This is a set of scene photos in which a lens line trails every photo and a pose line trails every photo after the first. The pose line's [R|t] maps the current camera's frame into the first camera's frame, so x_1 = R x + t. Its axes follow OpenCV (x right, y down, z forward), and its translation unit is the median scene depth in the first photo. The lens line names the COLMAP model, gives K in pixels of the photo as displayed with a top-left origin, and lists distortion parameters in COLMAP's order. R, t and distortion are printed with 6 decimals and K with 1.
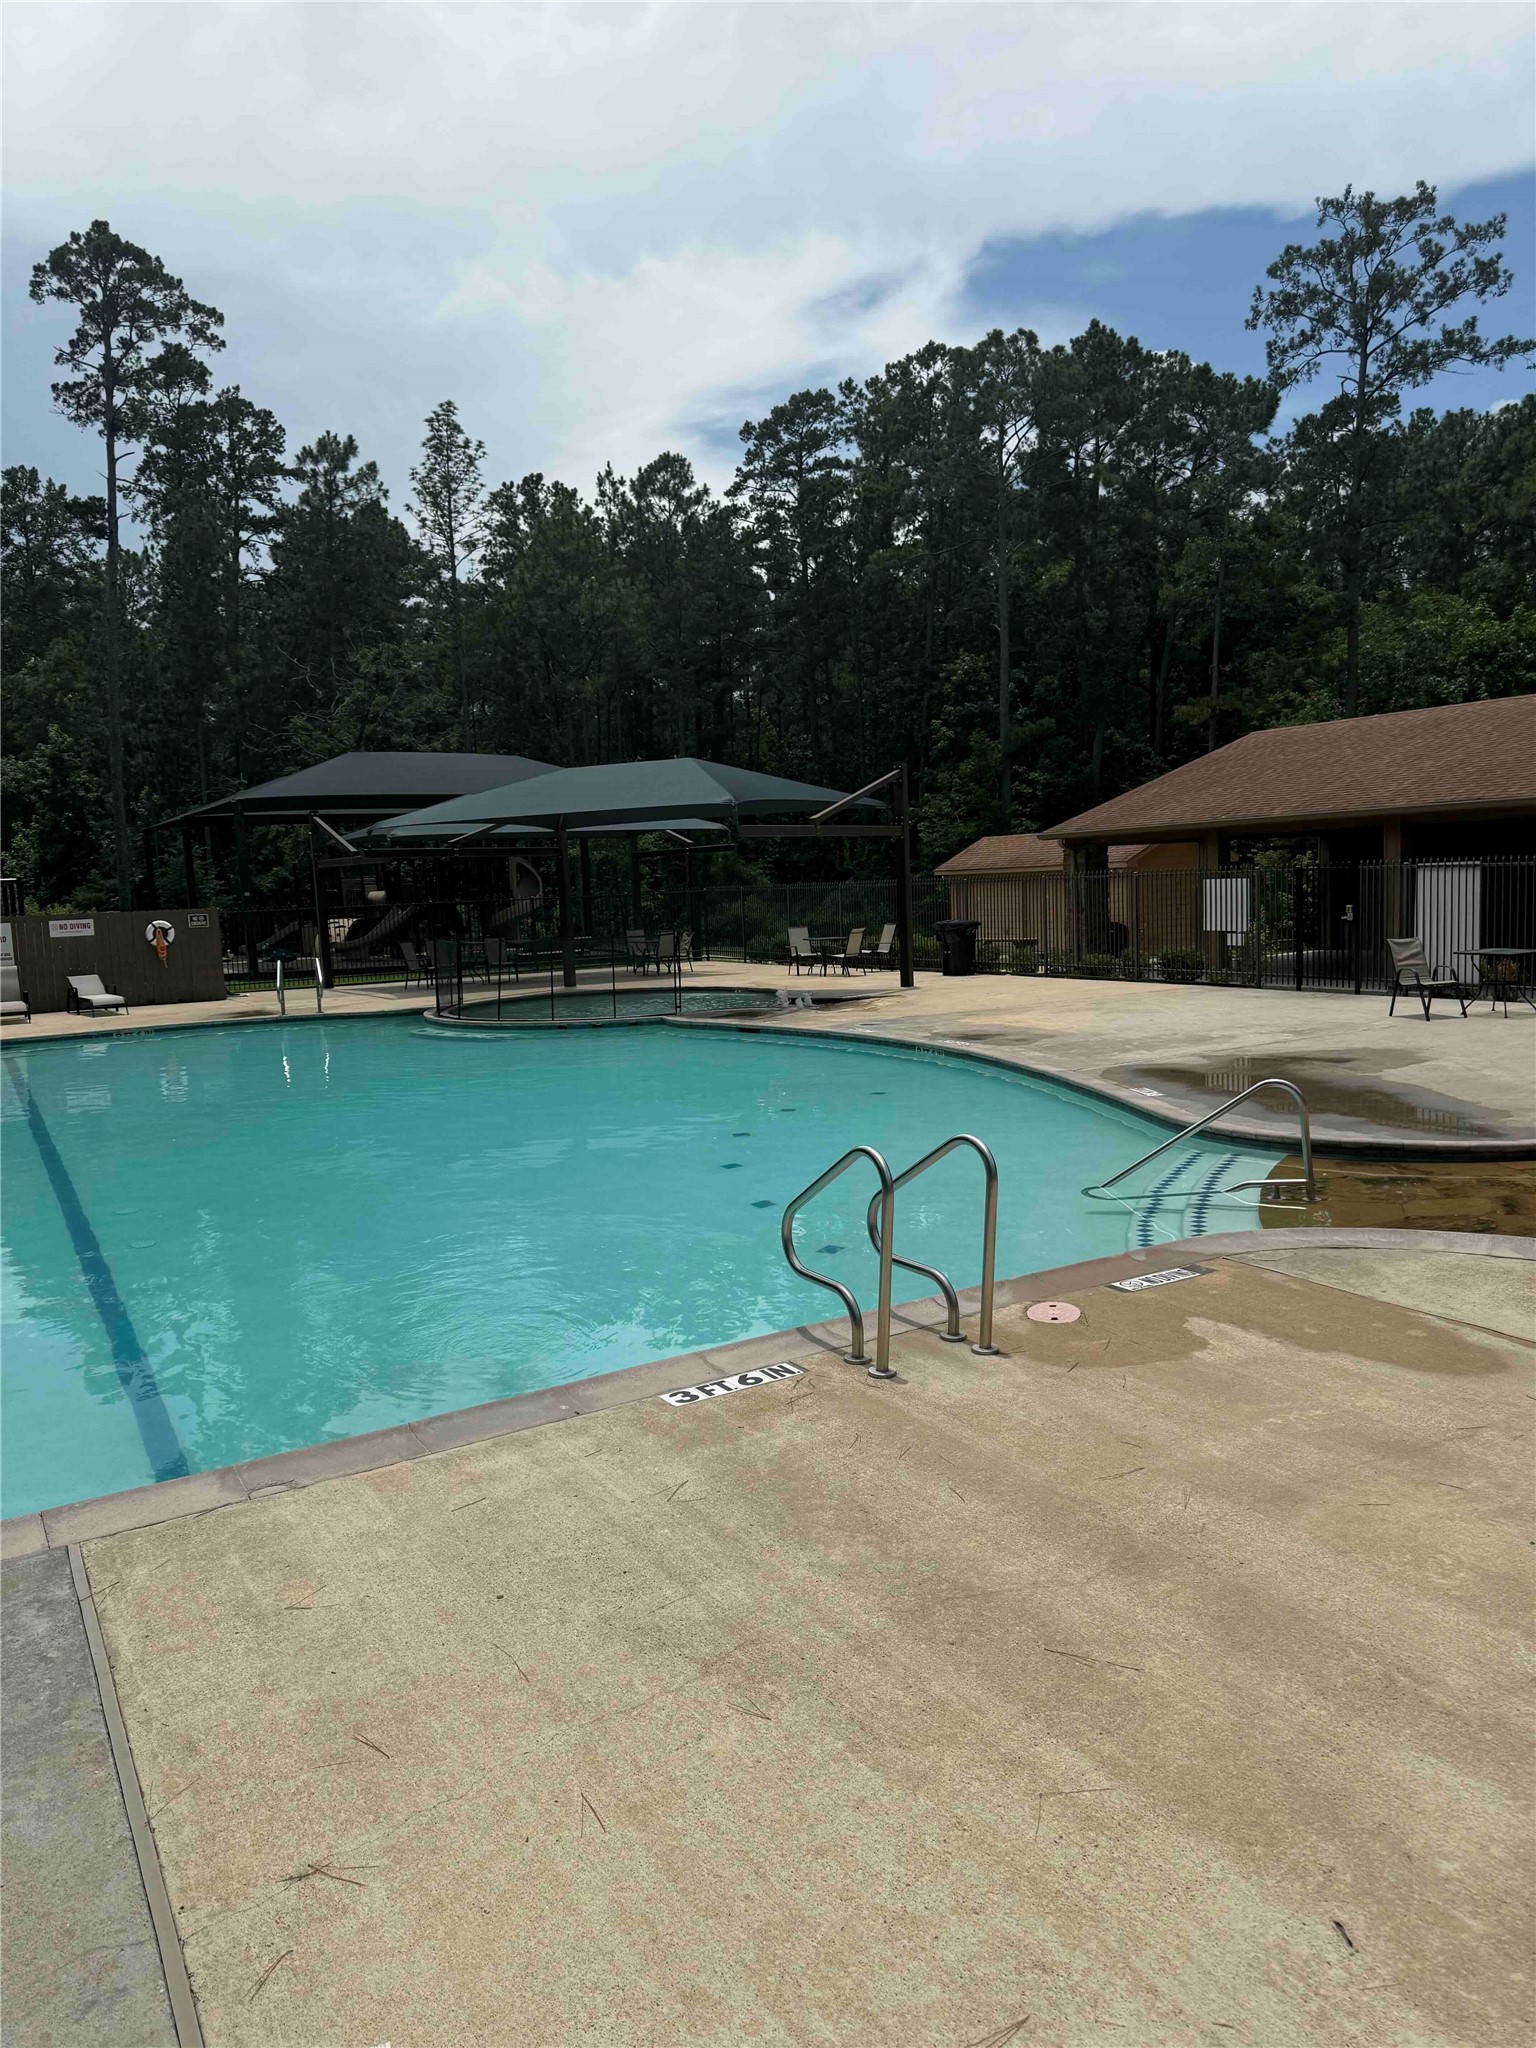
lens RADIAL K [[1436.6, 0, 761.9], [0, 1436.6, 1032.2], [0, 0, 1]] dist [0.026700, -0.018668]
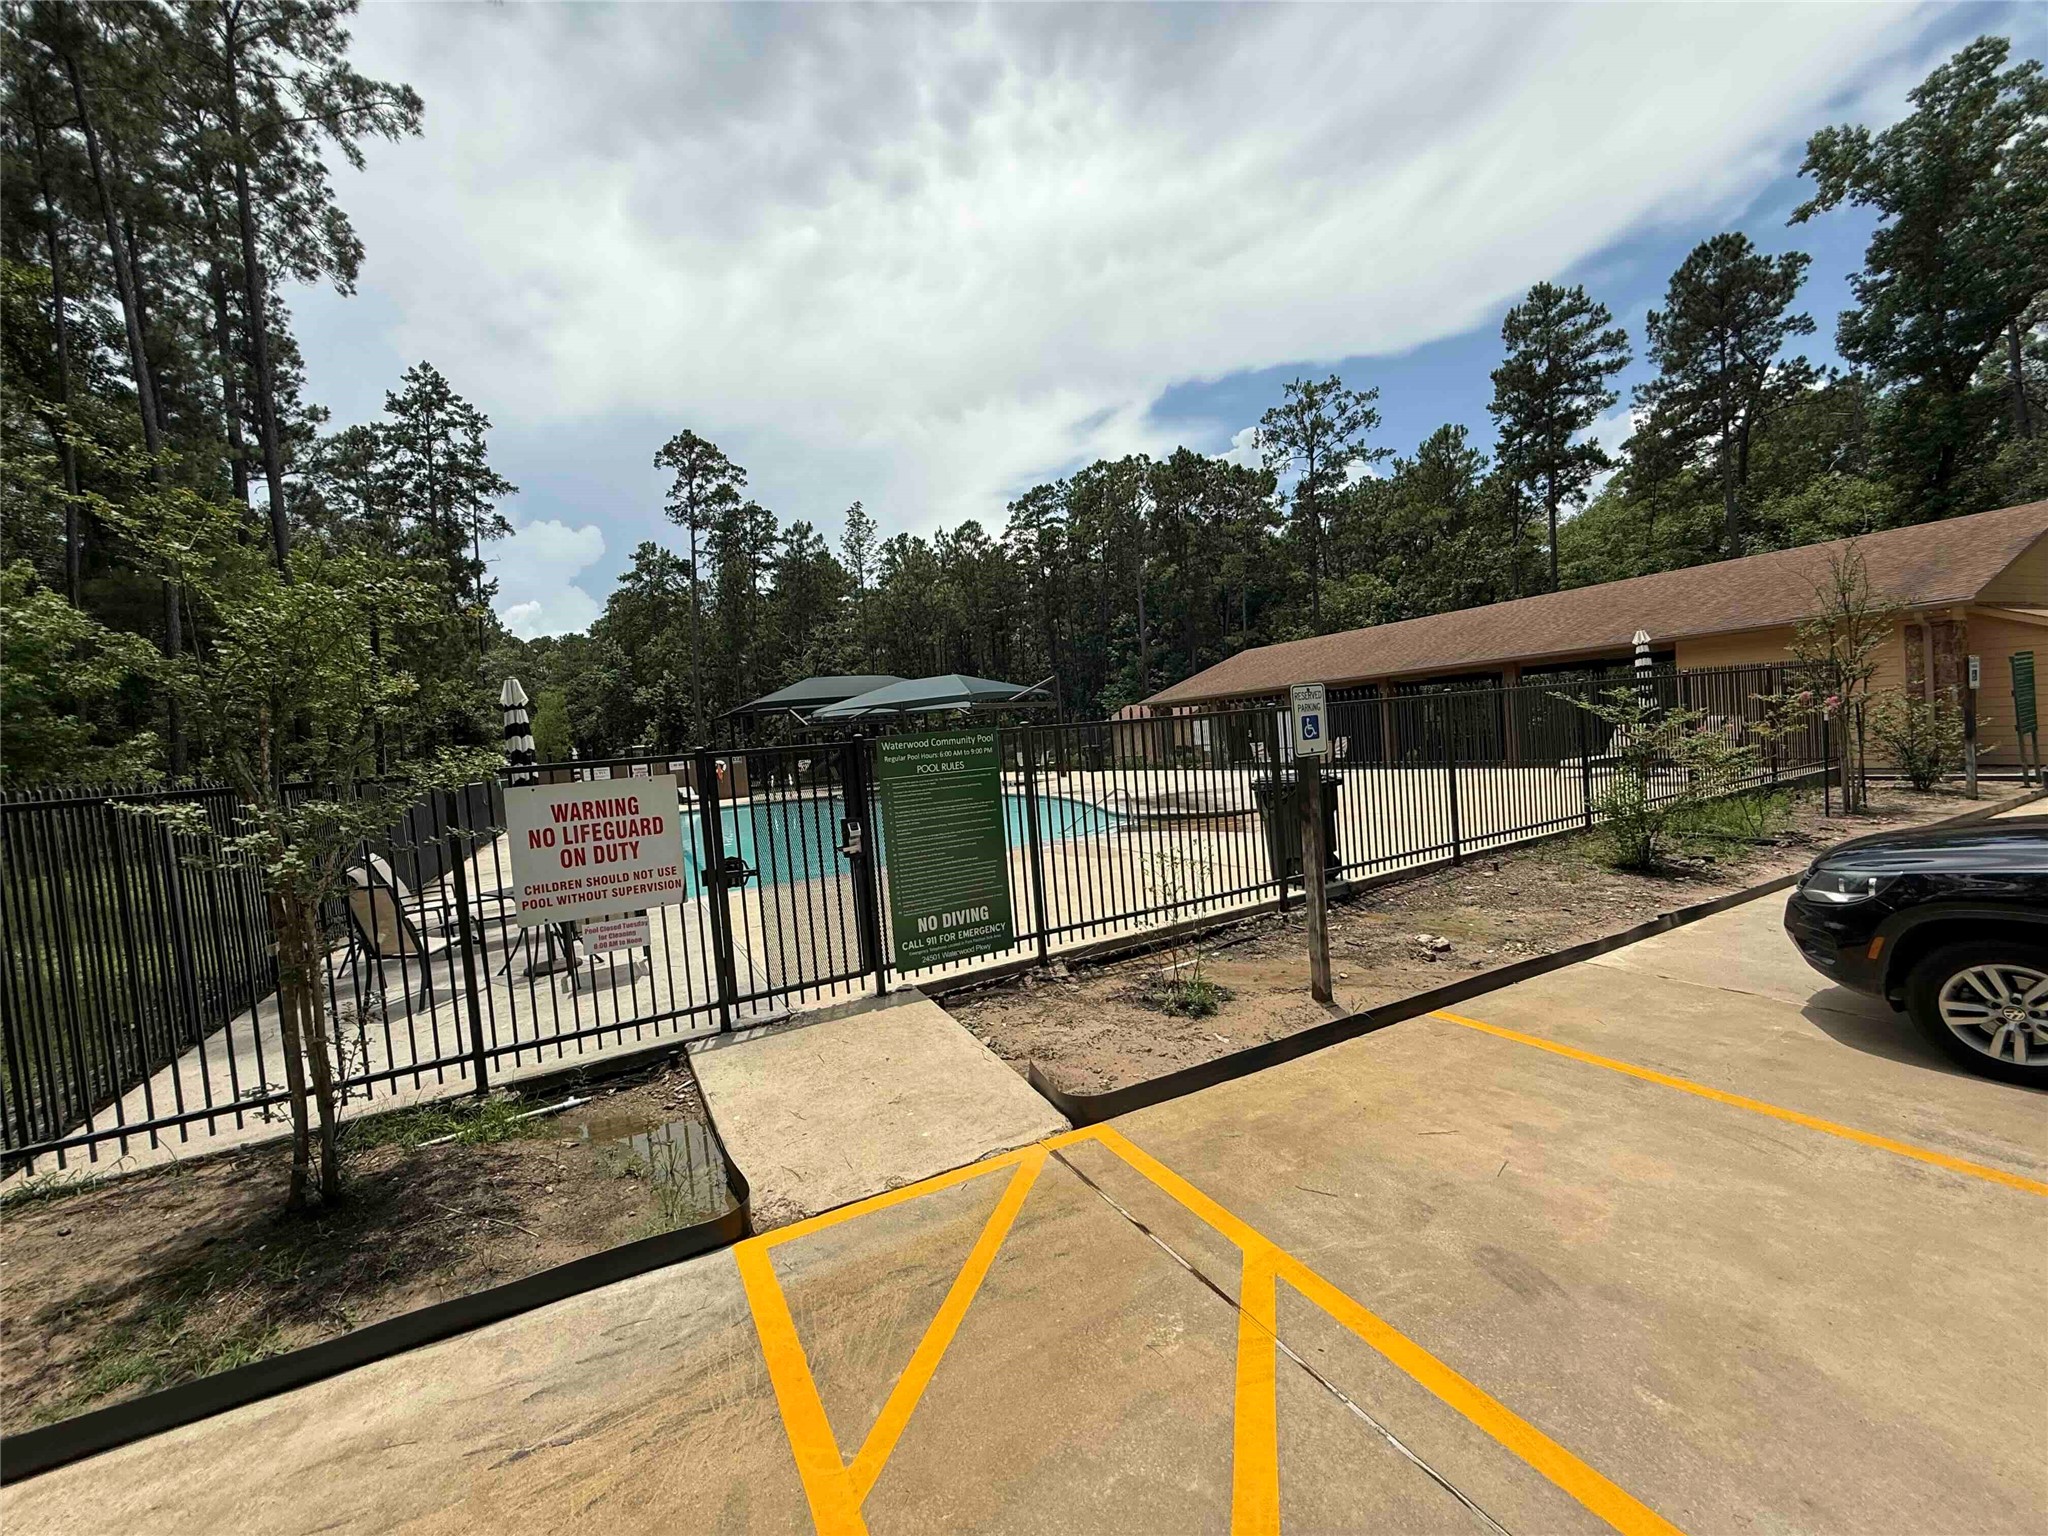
lens RADIAL K [[820.8, 0, 1031.1], [0, 820.8, 770.3], [0, 0, 1]] dist [0.000873, 0.000105]
pose [[0.998733, -0.039569, -0.031079, 0.043398], [0.037480, 0.997170, -0.065167, 0.017591], [0.033570, 0.063920, 0.997390, -0.103286]]
